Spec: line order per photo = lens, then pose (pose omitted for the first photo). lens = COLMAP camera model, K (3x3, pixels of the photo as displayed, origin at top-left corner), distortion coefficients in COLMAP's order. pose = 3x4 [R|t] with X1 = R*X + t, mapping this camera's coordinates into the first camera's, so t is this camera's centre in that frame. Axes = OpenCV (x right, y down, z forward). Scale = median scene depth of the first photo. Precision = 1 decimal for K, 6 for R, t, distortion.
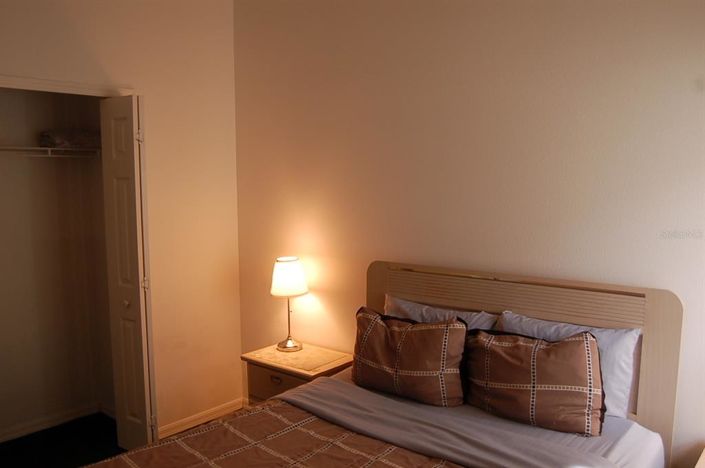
lens RADIAL K [[590.9, 0, 339.9], [0, 590.9, 247.4], [0, 0, 1]] dist [-0.088300, 0.021164]
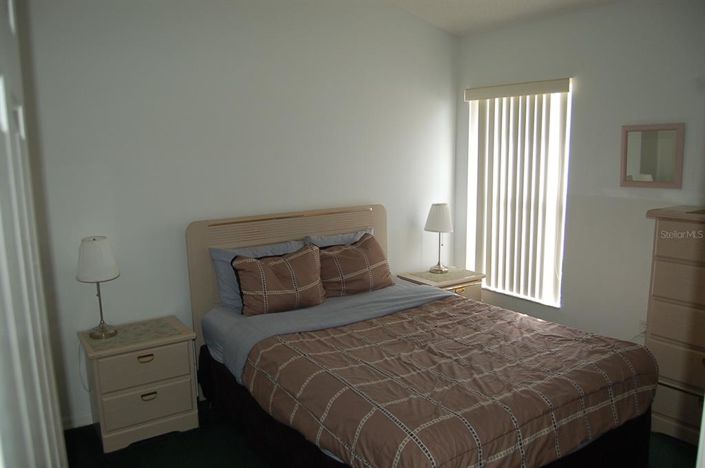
lens RADIAL K [[554.8, 0, 345.2], [0, 554.8, 248.8], [0, 0, 1]] dist [-0.095379, 0.041426]
pose [[0.282409, -0.172700, 0.943621, -1.086988], [0.127839, 0.981663, 0.141402, -0.048963], [-0.950738, 0.080699, 0.299308, 0.523673]]
